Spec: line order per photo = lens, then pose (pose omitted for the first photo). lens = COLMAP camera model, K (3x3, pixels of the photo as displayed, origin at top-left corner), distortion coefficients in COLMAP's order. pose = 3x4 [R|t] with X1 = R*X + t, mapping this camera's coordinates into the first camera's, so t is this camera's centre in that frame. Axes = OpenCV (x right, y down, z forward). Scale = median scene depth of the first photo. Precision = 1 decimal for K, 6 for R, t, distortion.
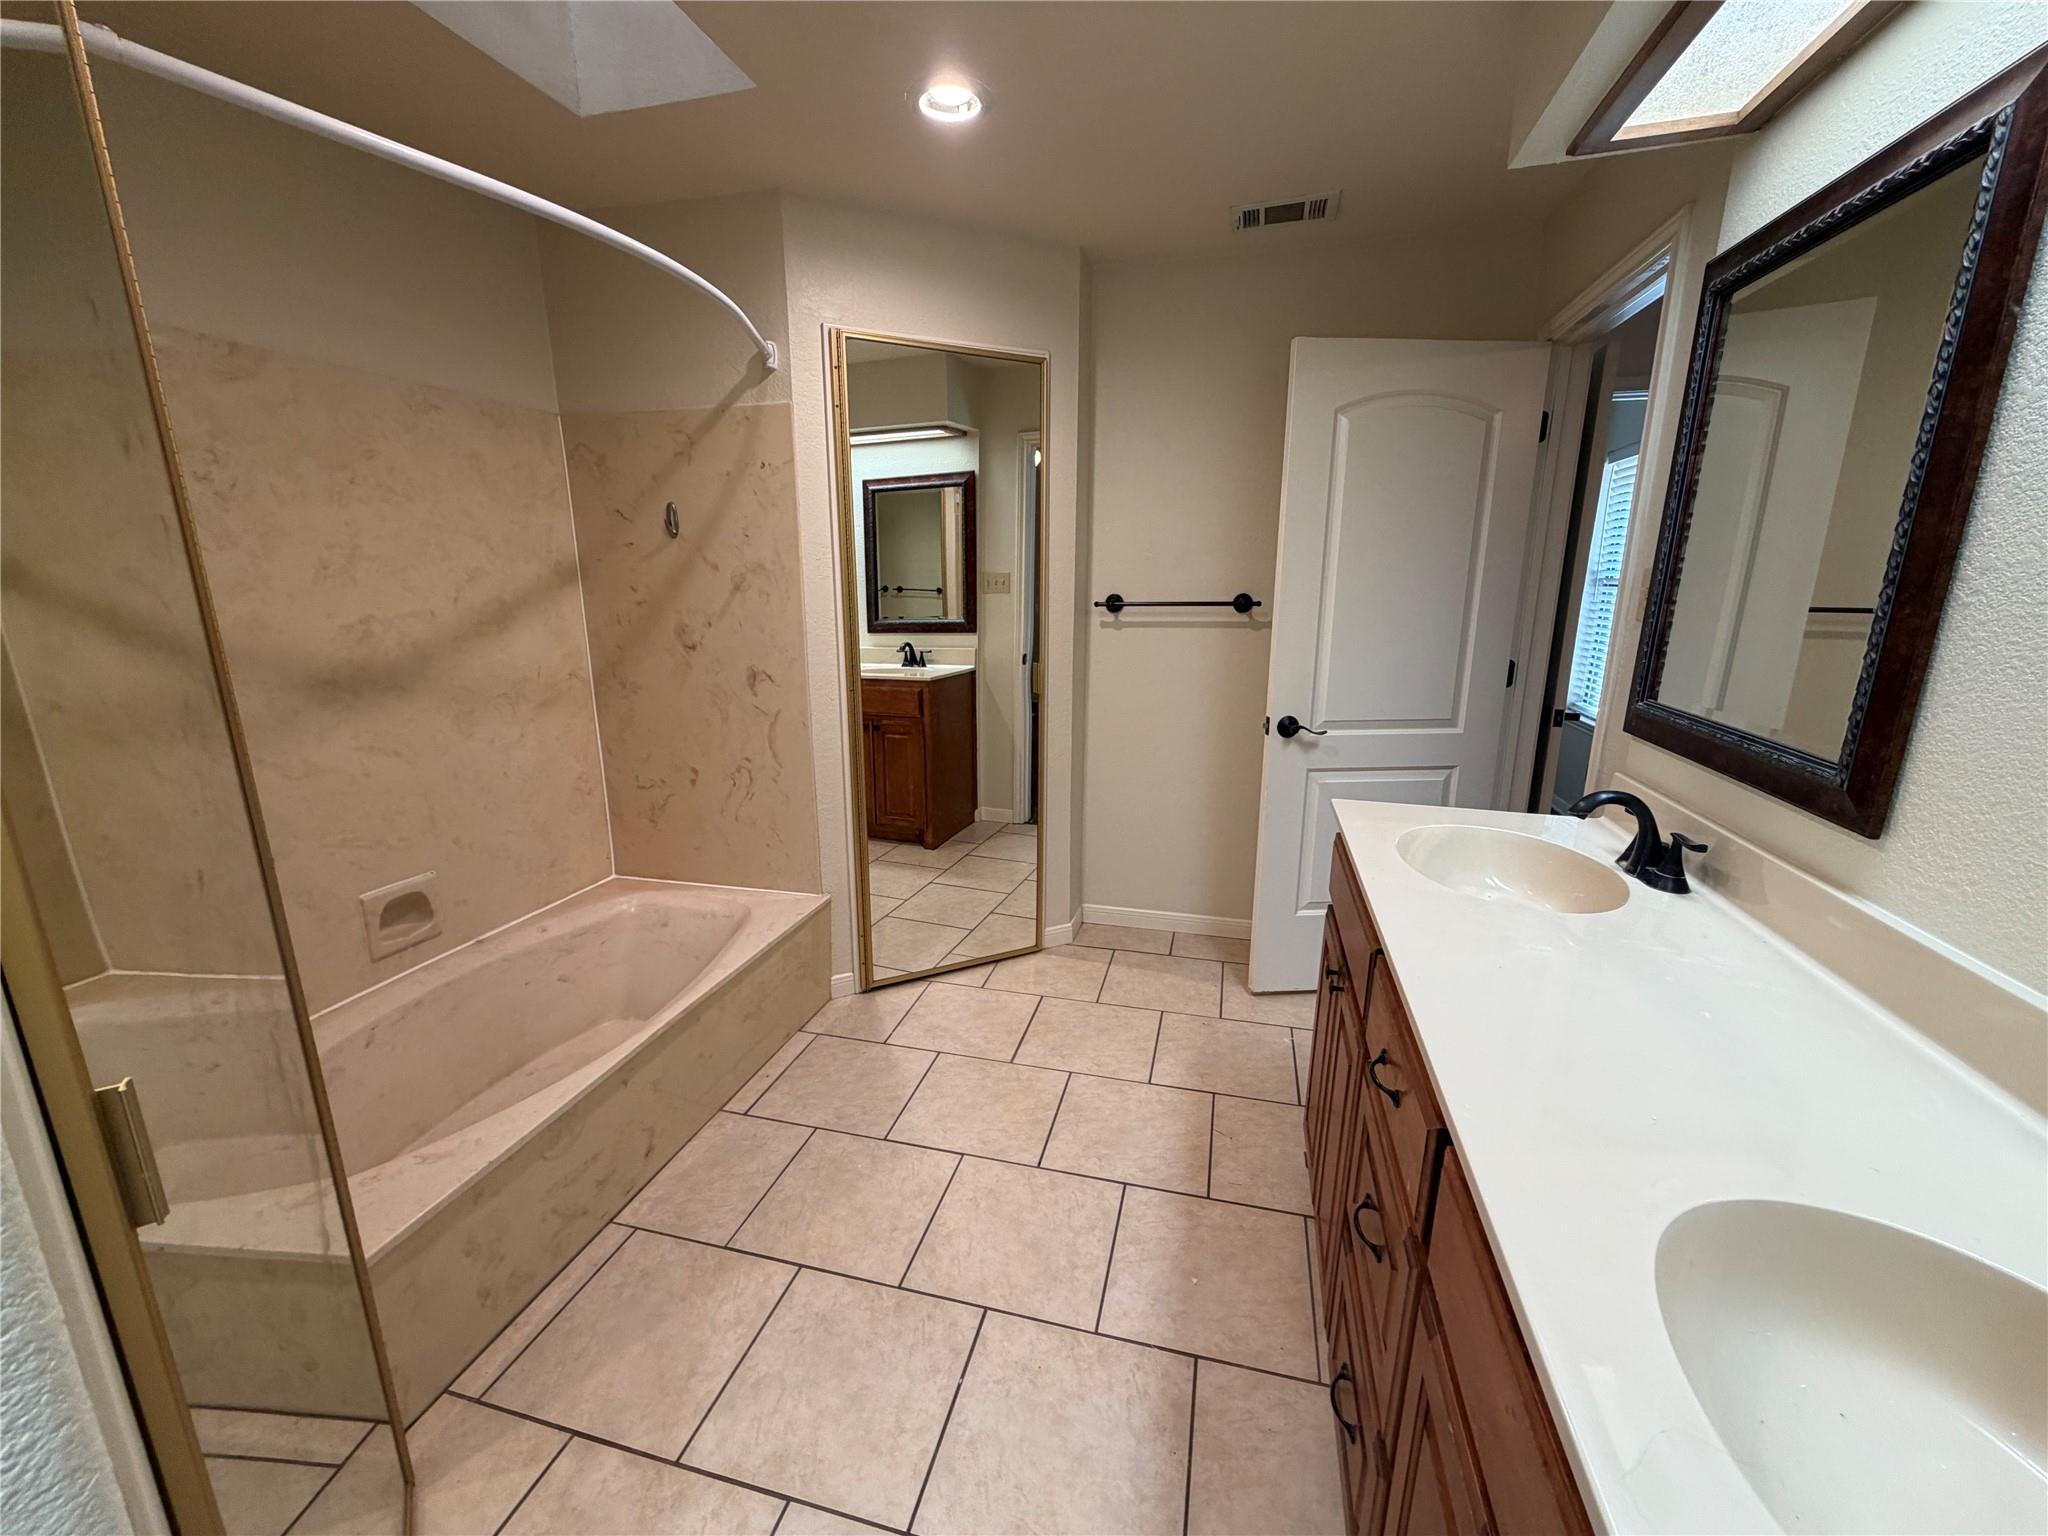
lens RADIAL K [[816.5, 0, 1021.1], [0, 816.5, 765.7], [0, 0, 1]] dist [-0.001419, 0.000004]
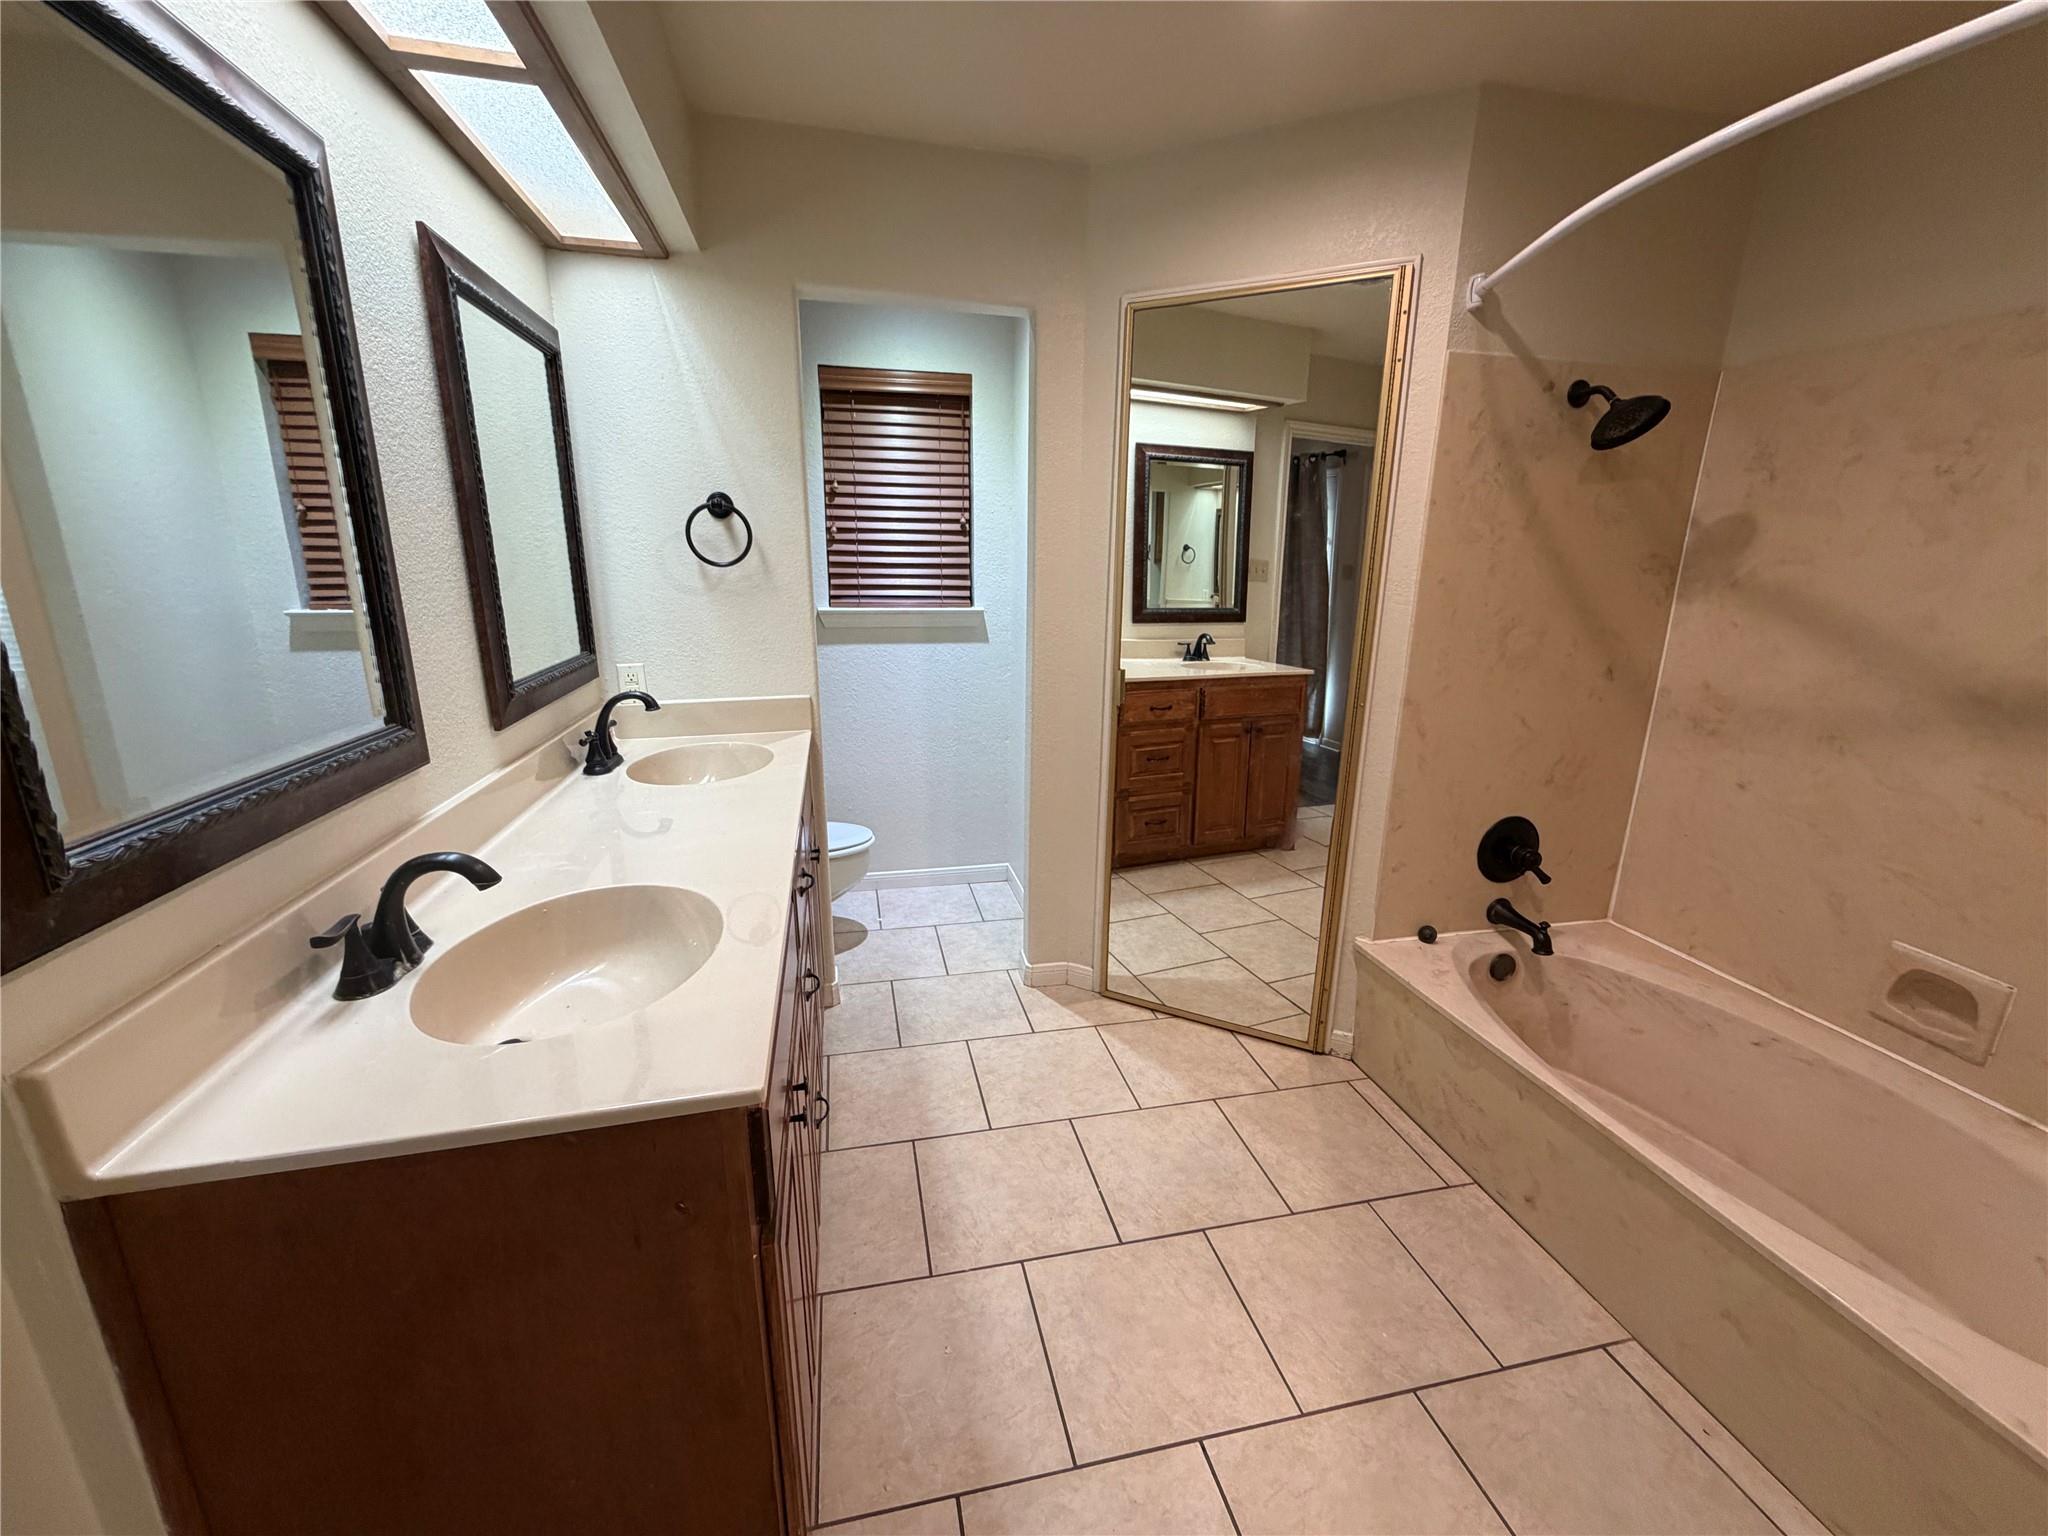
lens RADIAL K [[816.5, 0, 1021.1], [0, 816.5, 765.7], [0, 0, 1]] dist [-0.001419, 0.000004]
pose [[-0.889567, 0.105577, -0.444437, 0.399746], [-0.114111, 0.890721, 0.439993, -0.293817], [0.442322, 0.442119, -0.780309, 1.227988]]
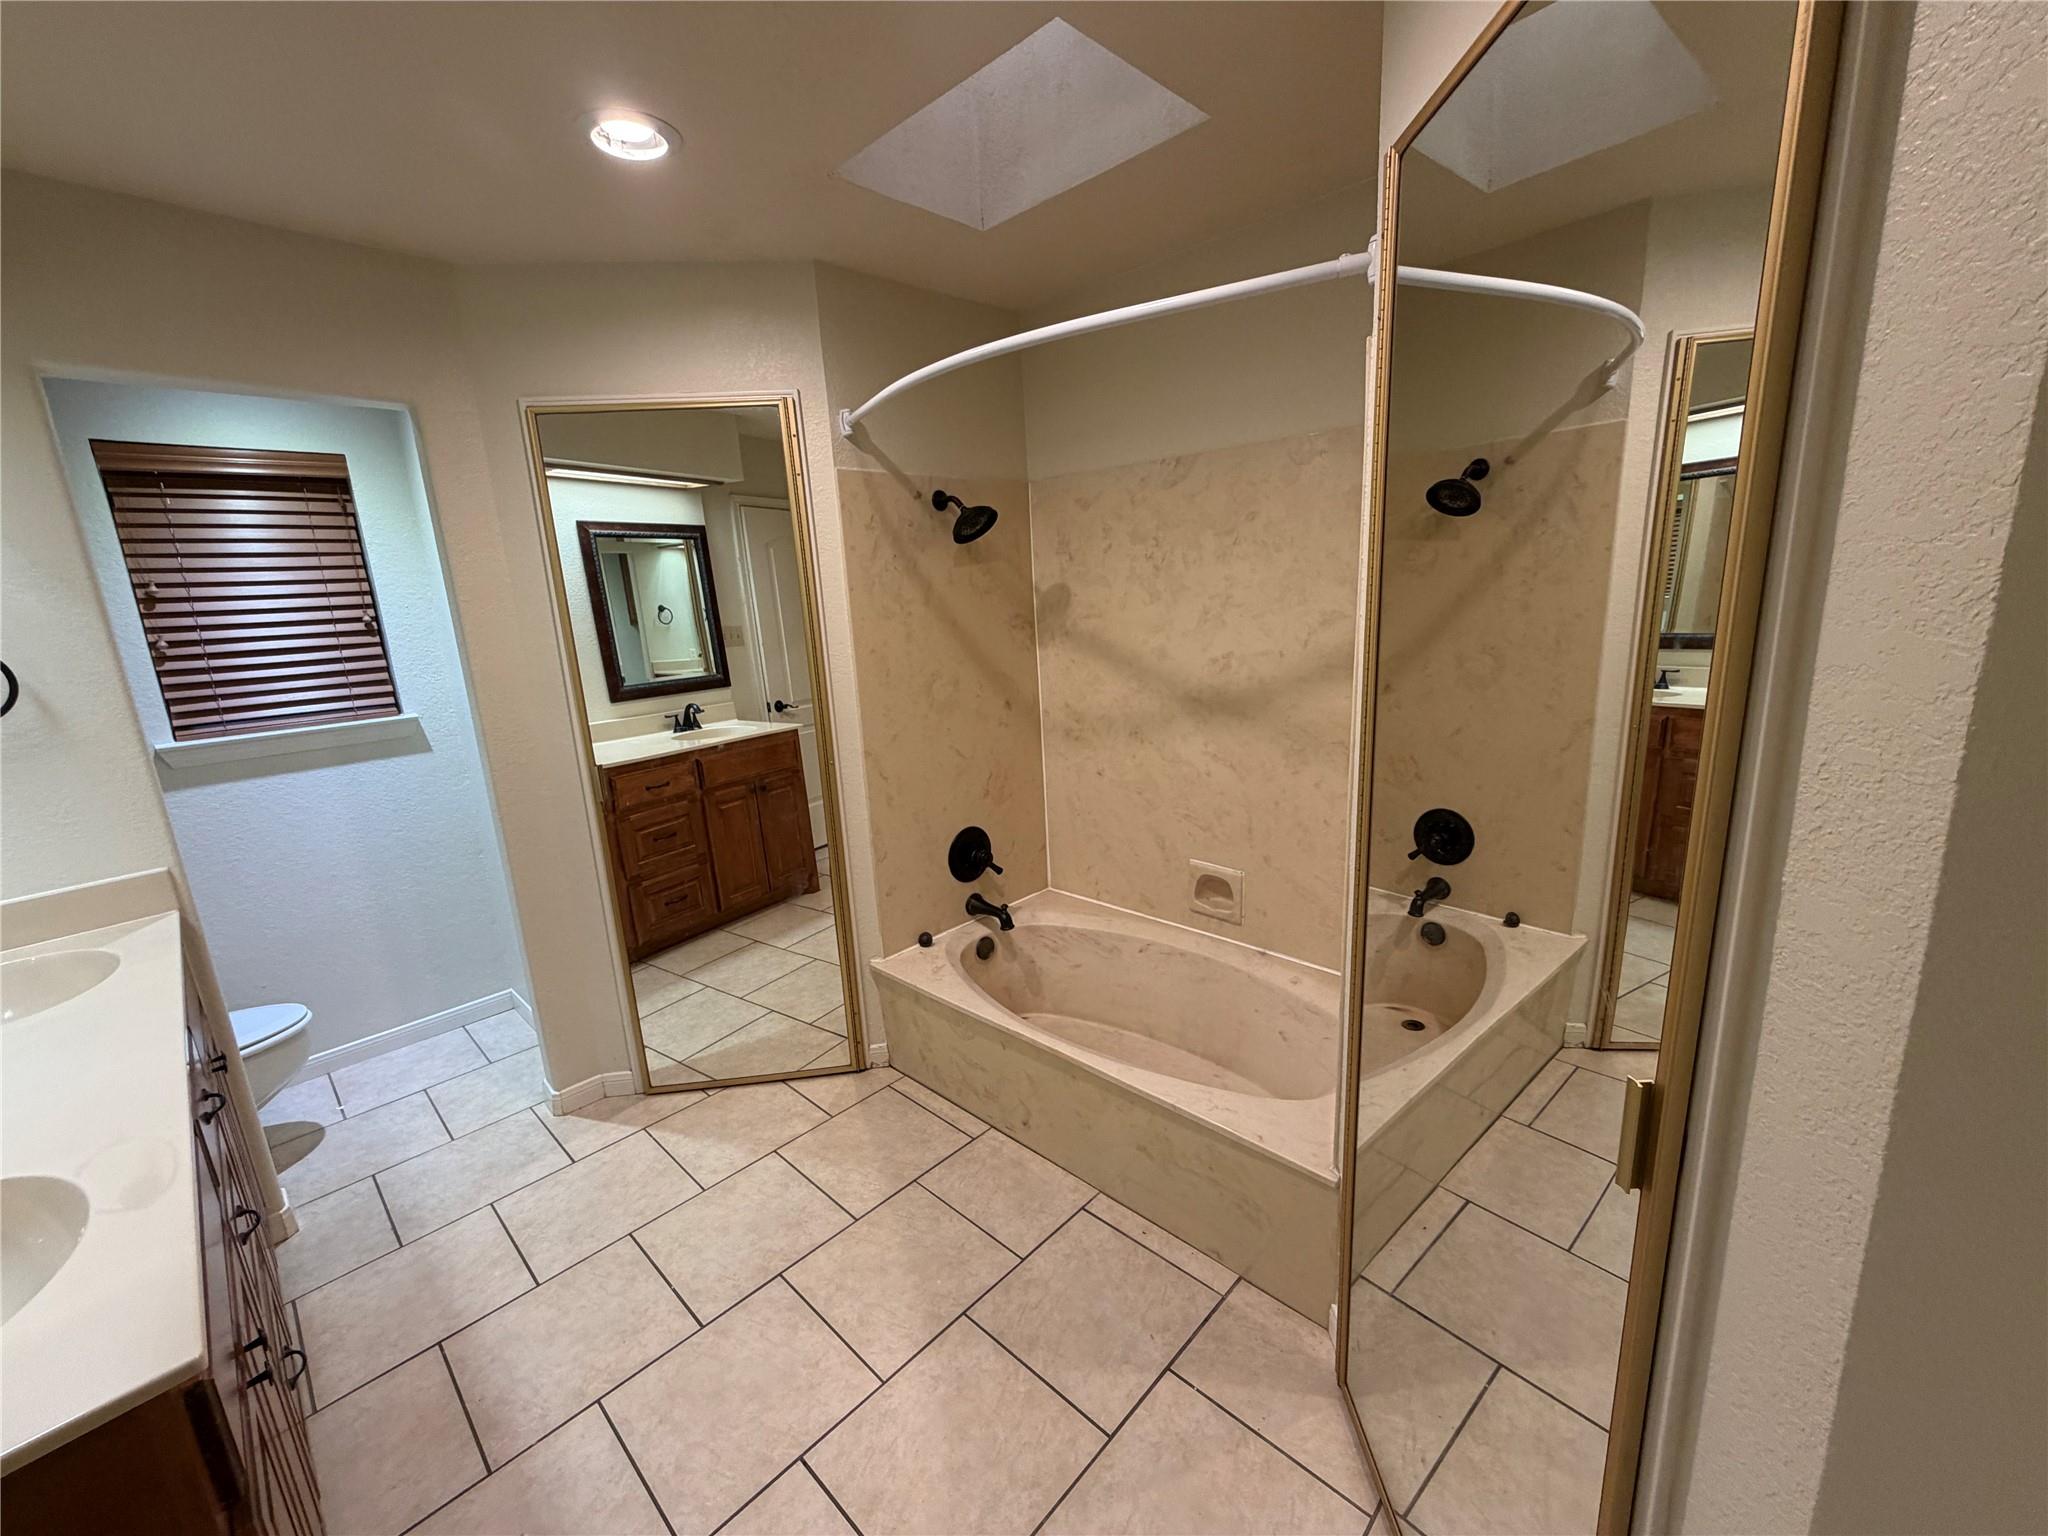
lens RADIAL K [[816.5, 0, 1021.1], [0, 816.5, 765.7], [0, 0, 1]] dist [-0.001419, 0.000004]
pose [[-0.485300, 0.215143, -0.847466, 0.425912], [-0.146059, 0.935687, 0.321179, -0.380234], [0.862062, 0.279648, -0.422665, 1.326991]]
